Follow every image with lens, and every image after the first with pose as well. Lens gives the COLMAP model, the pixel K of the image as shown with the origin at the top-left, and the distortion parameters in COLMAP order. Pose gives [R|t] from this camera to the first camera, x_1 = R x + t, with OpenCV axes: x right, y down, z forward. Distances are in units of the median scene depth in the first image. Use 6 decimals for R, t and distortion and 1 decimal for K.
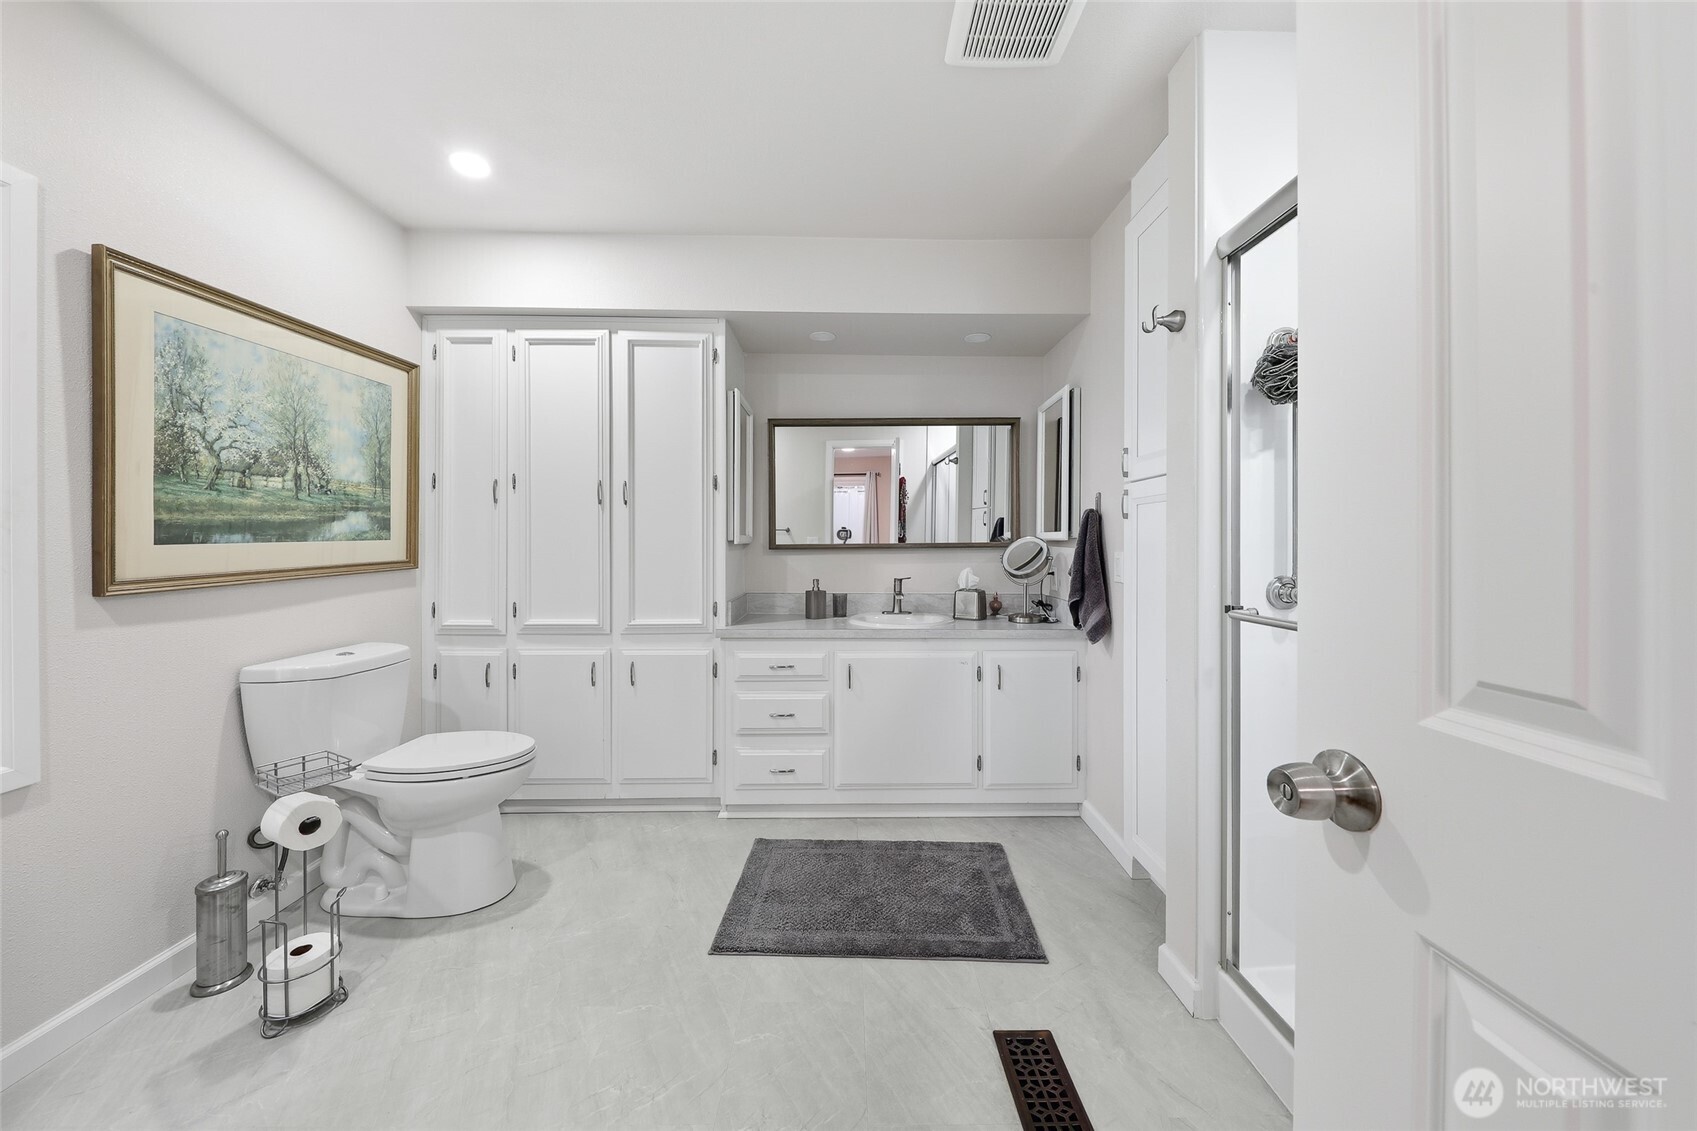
lens RADIAL K [[581.8, 0, 848.1], [0, 581.8, 543.2], [0, 0, 1]] dist [-0.000094, -0.000017]
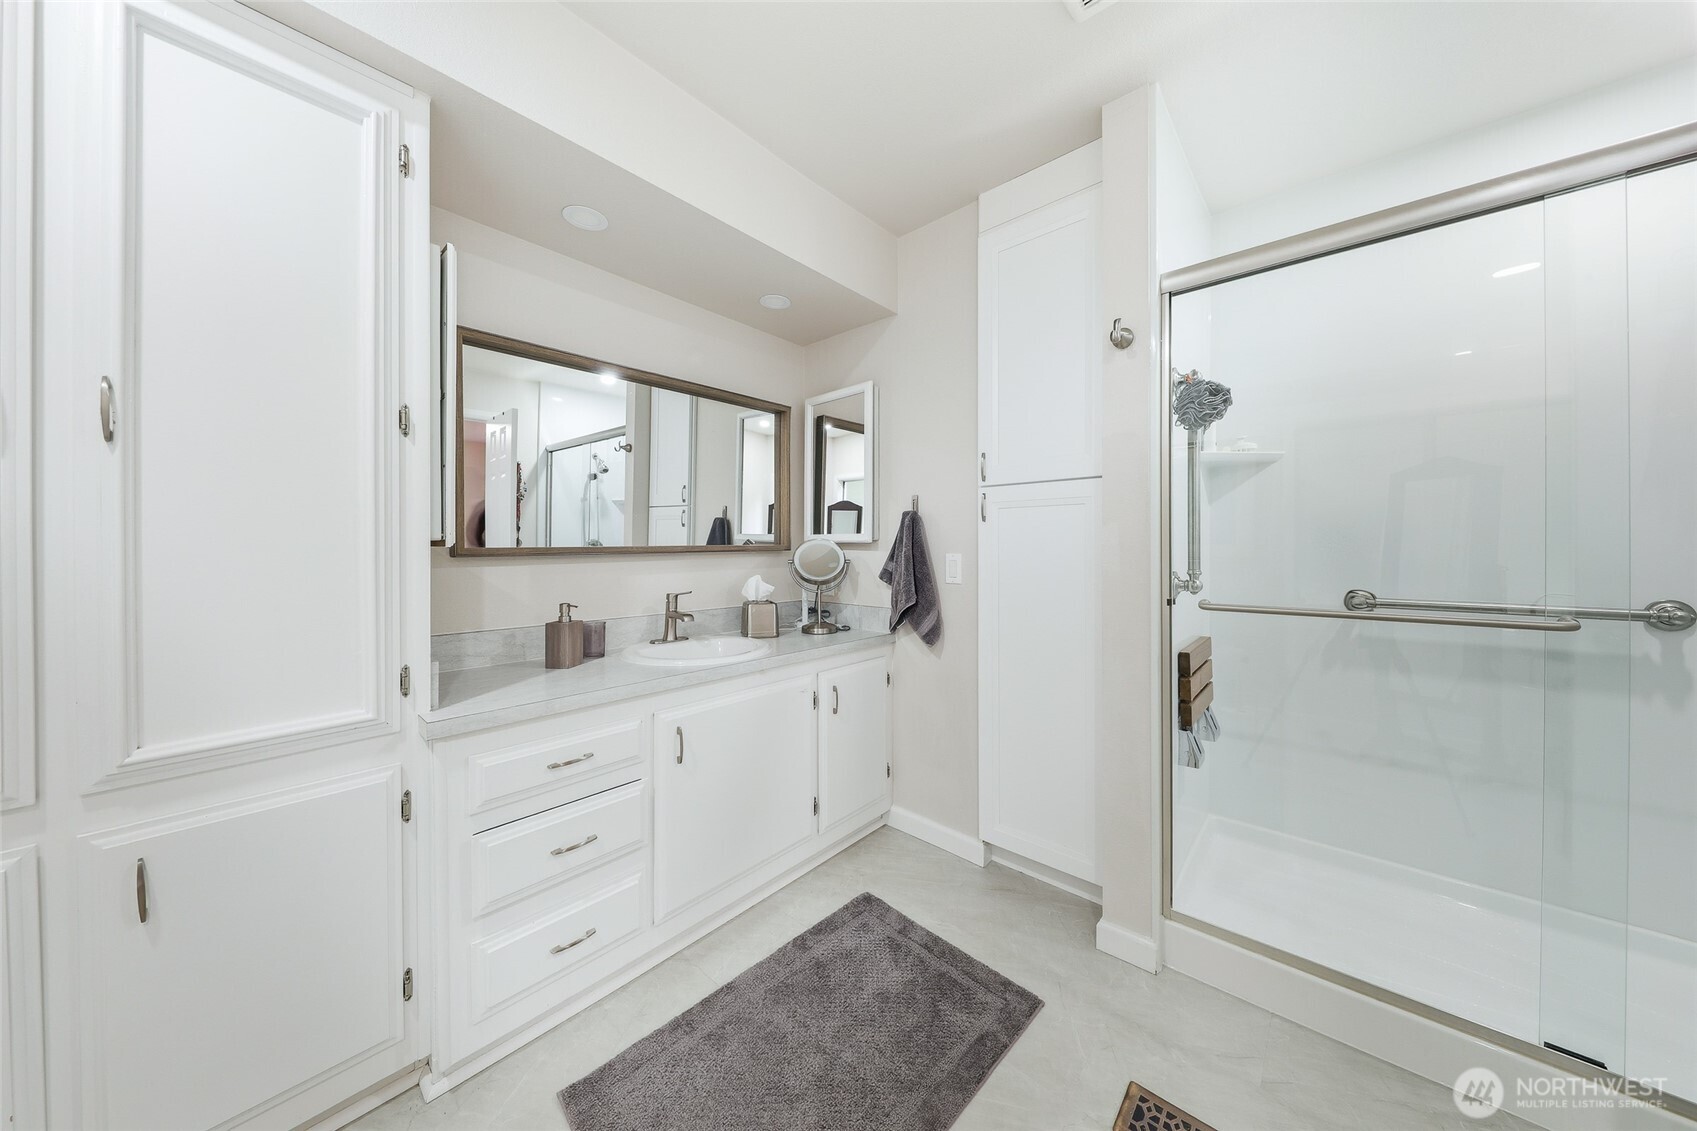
lens RADIAL K [[547.8, 0, 850.5], [0, 547.8, 548.2], [0, 0, 1]] dist [-0.007902, -0.000003]
pose [[0.672170, -0.004585, 0.740383, -0.316388], [0.005744, 0.999983, 0.000978, 0.004107], [-0.740375, 0.003595, 0.672184, 0.421776]]
